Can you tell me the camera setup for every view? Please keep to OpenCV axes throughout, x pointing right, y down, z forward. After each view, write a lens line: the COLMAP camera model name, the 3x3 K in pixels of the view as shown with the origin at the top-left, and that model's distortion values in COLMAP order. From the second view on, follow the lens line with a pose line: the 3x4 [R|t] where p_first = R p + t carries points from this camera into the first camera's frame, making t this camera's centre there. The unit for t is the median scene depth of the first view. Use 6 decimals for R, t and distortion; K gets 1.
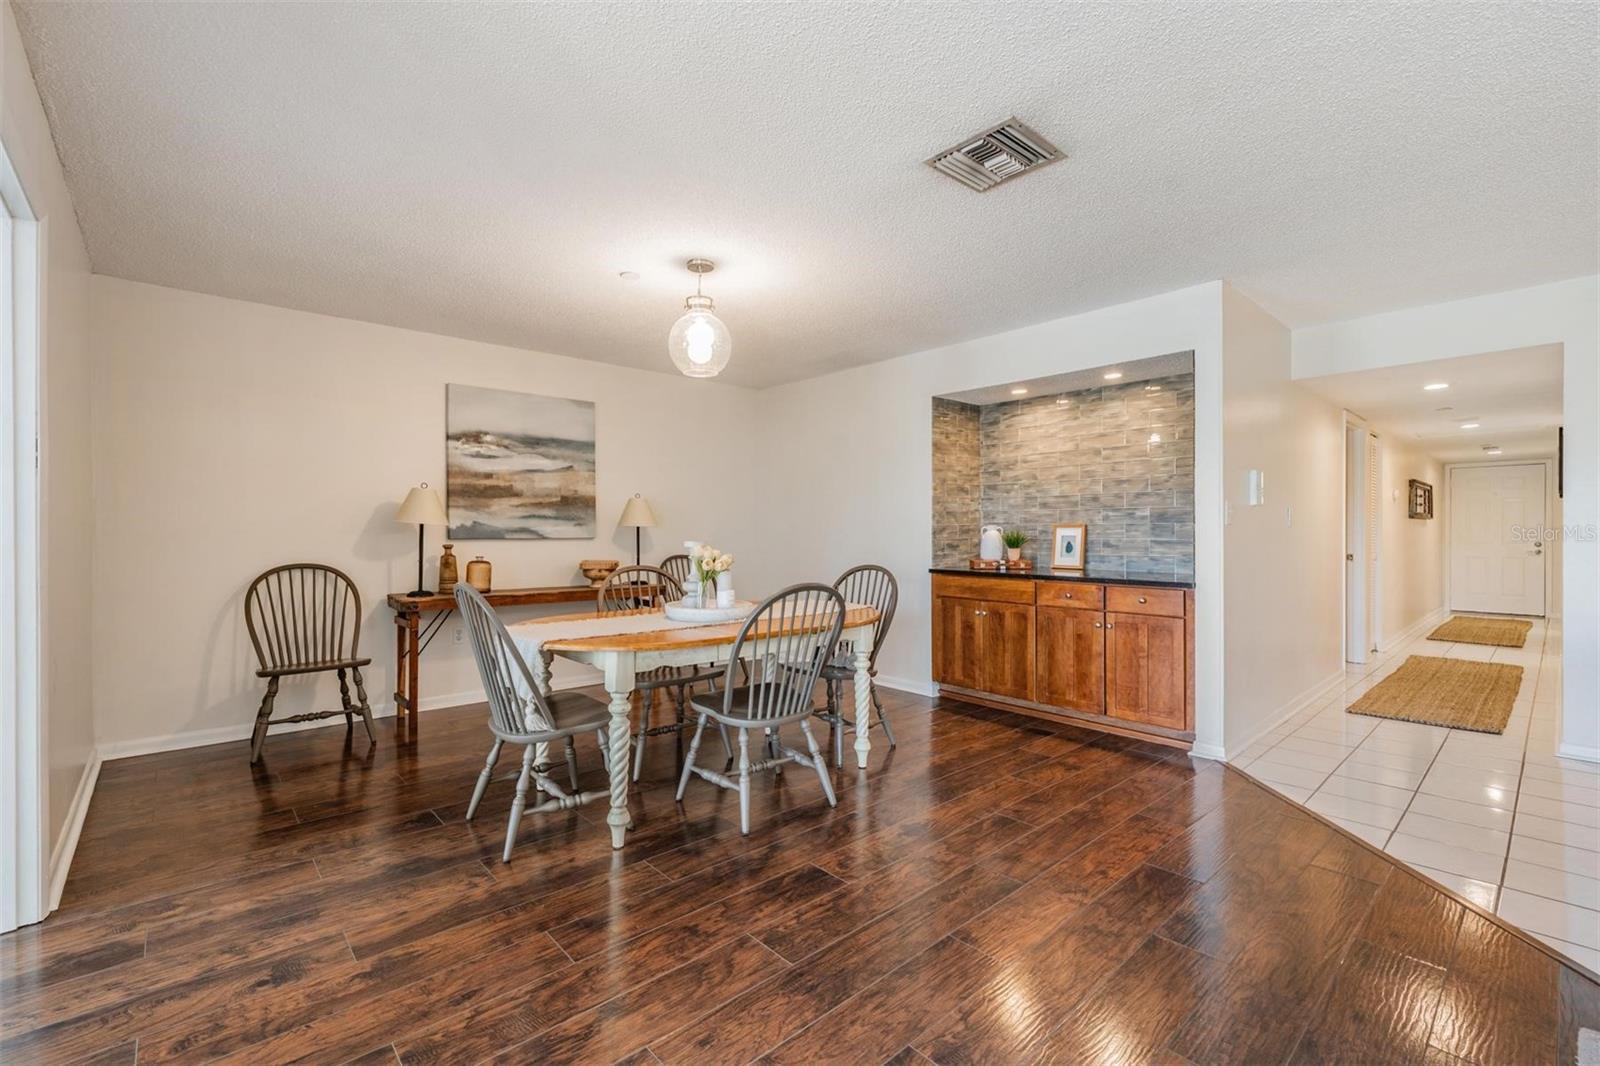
lens RADIAL K [[700.7, 0, 801.0], [0, 700.7, 516.4], [0, 0, 1]] dist [0.016619, -0.000067]
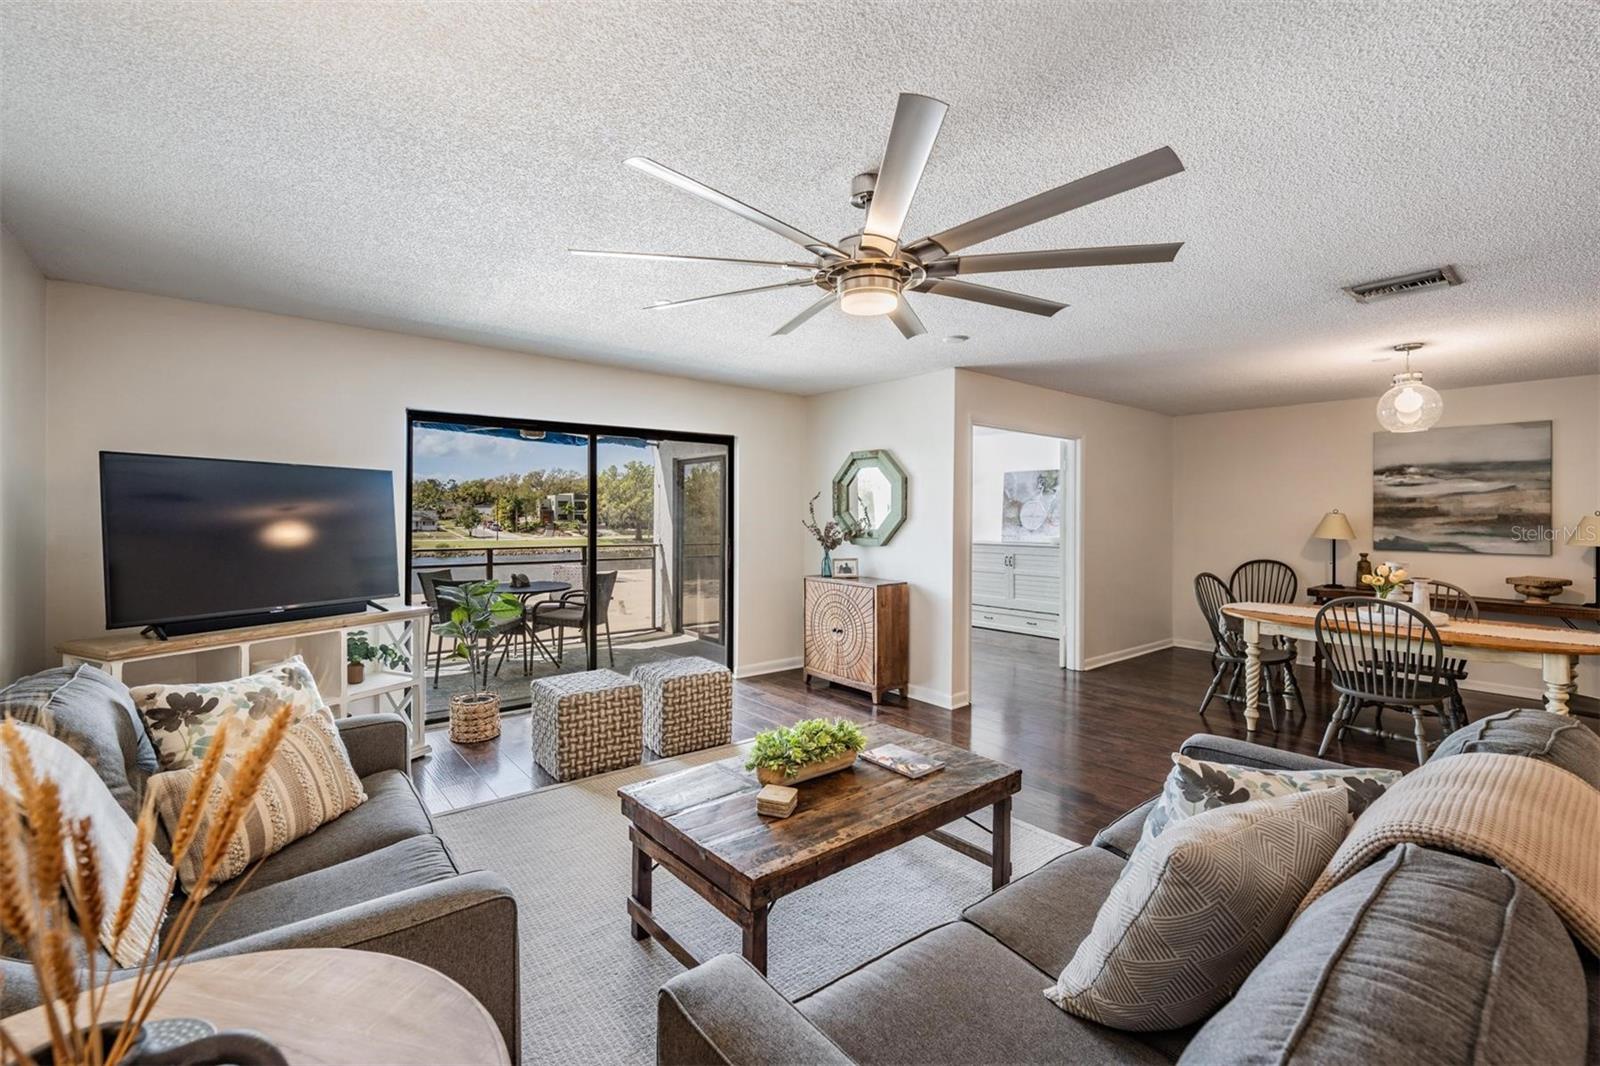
lens RADIAL K [[671.3, 0, 798.6], [0, 671.3, 509.3], [0, 0, 1]] dist [0.001680, -0.000257]
pose [[-0.052388, -0.005238, -0.998613, 0.819441], [0.015809, 0.999857, -0.006074, -0.052090], [0.998502, -0.016106, -0.052297, -0.027882]]
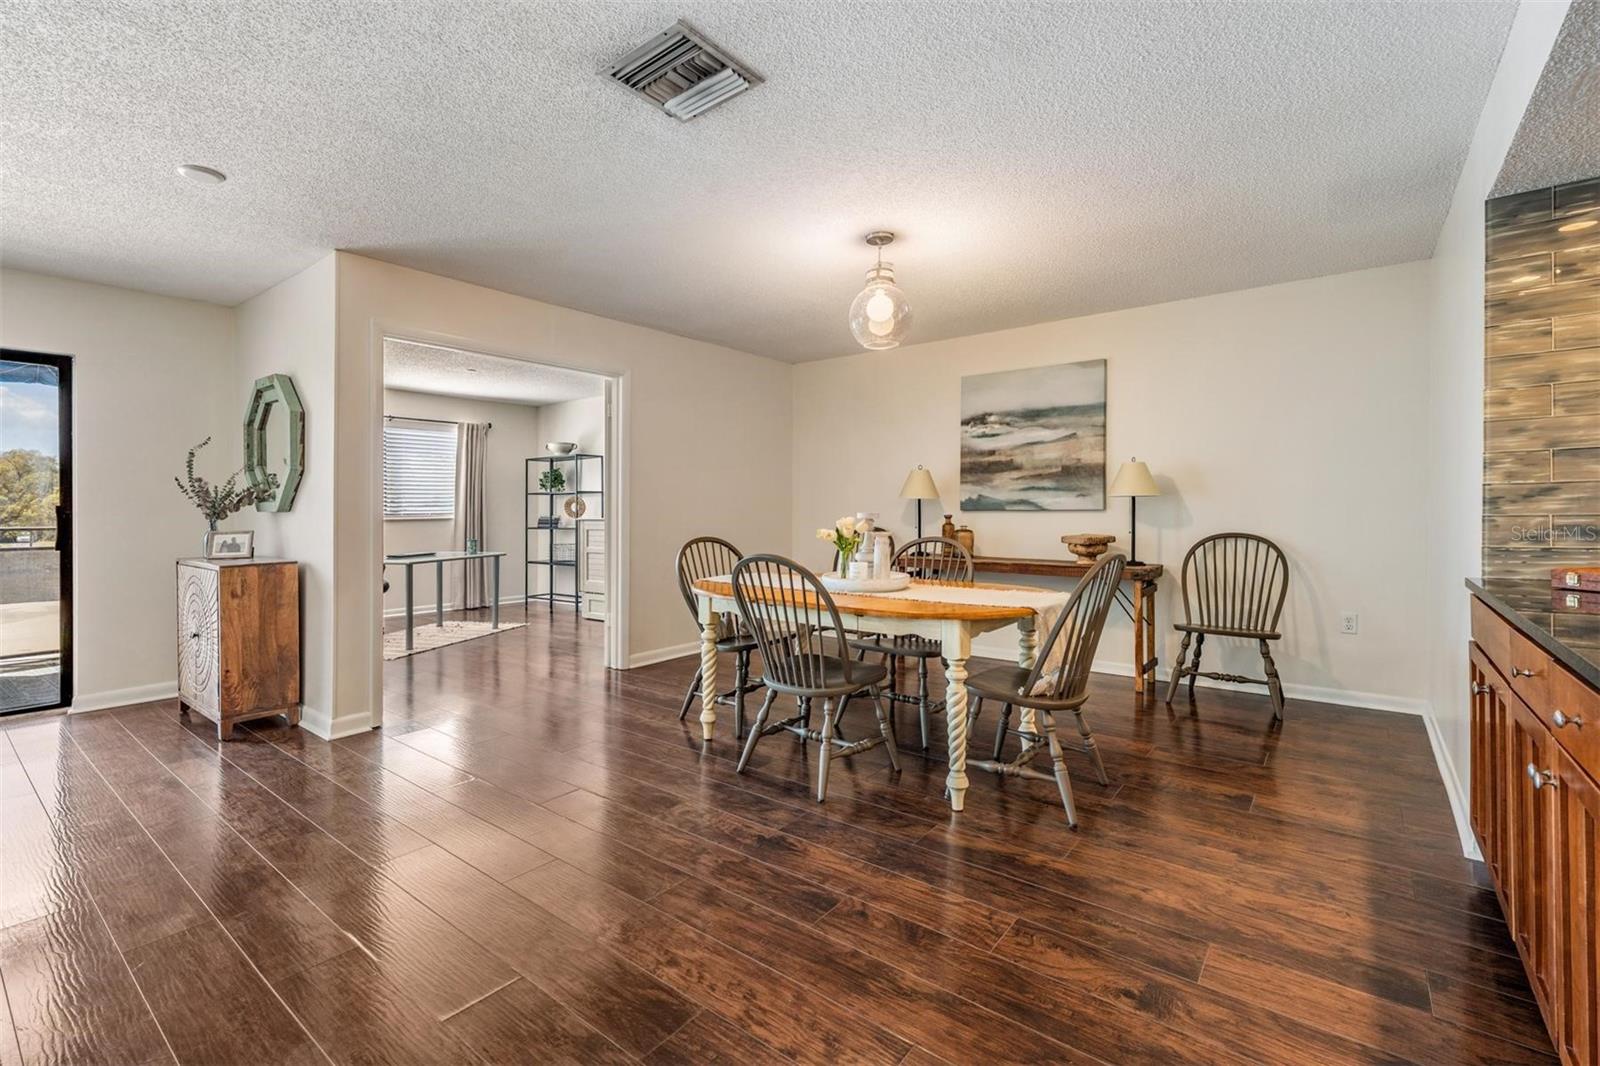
lens RADIAL K [[702.7, 0, 793.5], [0, 702.7, 512.6], [0, 0, 1]] dist [-0.001921, -0.000408]
pose [[0.163935, 0.006933, -0.986447, 0.597184], [0.028417, 0.999527, 0.011748, 0.014178], [0.986062, -0.029957, 0.163660, 0.519382]]
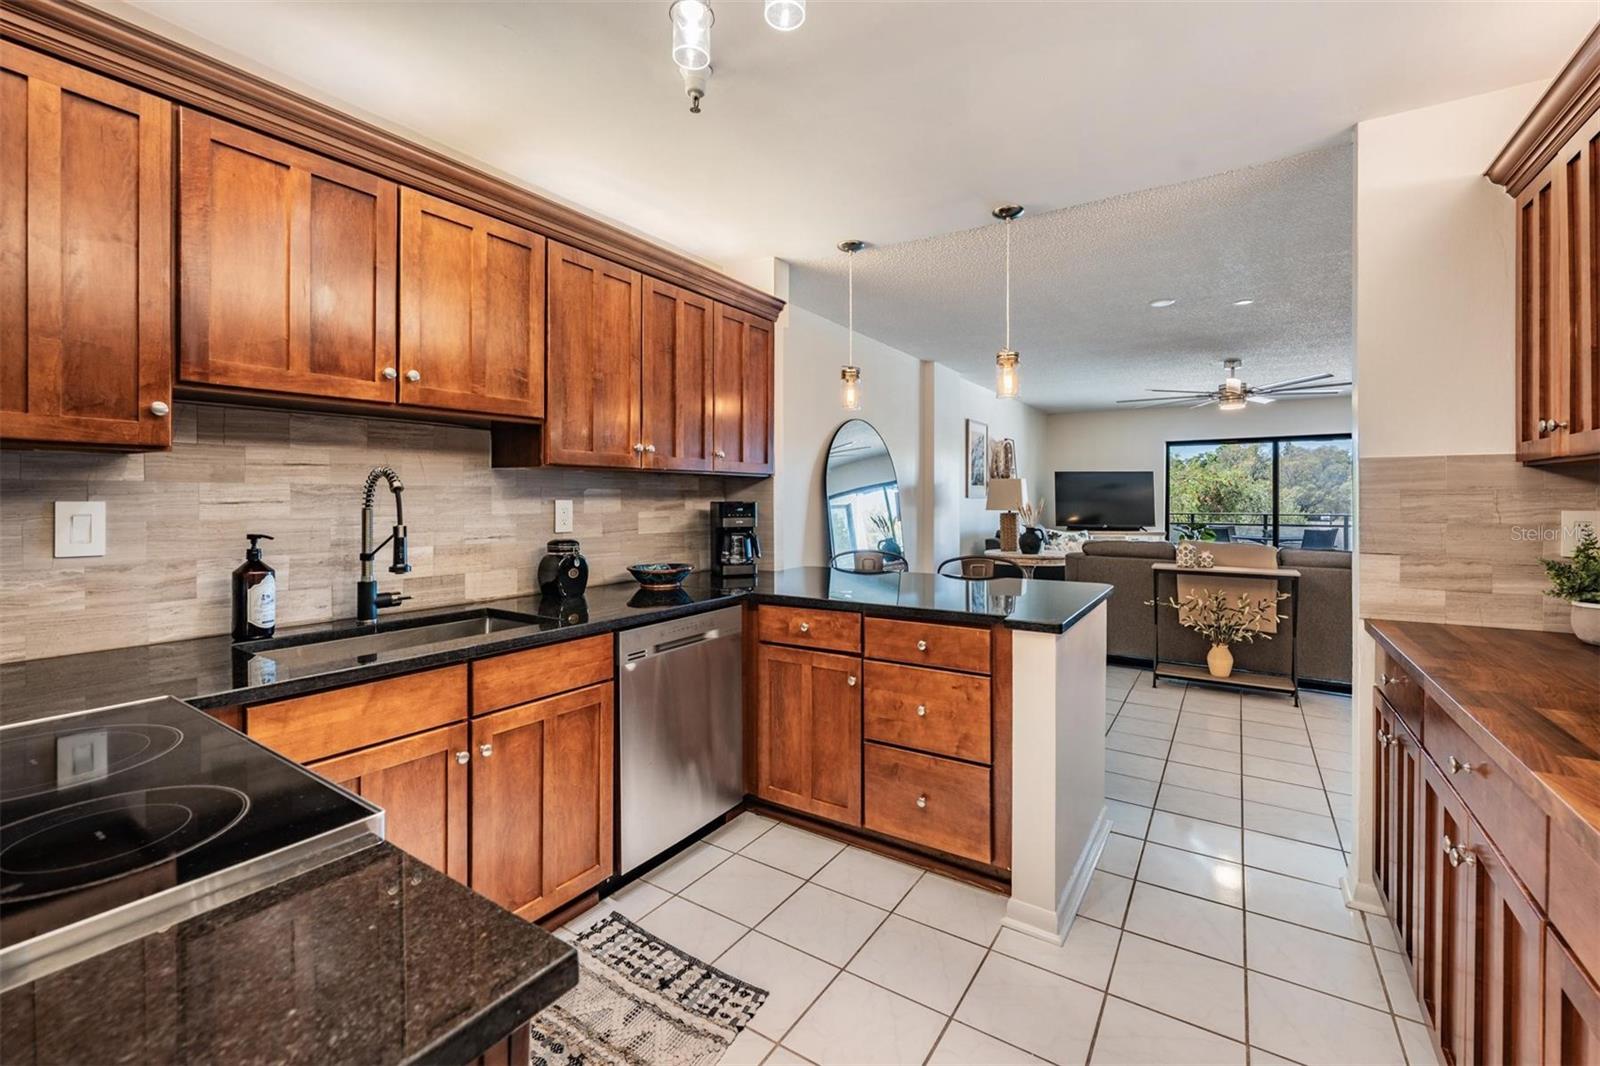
lens RADIAL K [[681.7, 0, 802.4], [0, 681.7, 512.2], [0, 0, 1]] dist [0.001492, 0.000205]
pose [[-0.967860, 0.009231, -0.251322, 1.414696], [0.009578, 0.999954, -0.000157, -0.008898], [0.251309, -0.002559, -0.967904, 0.999946]]
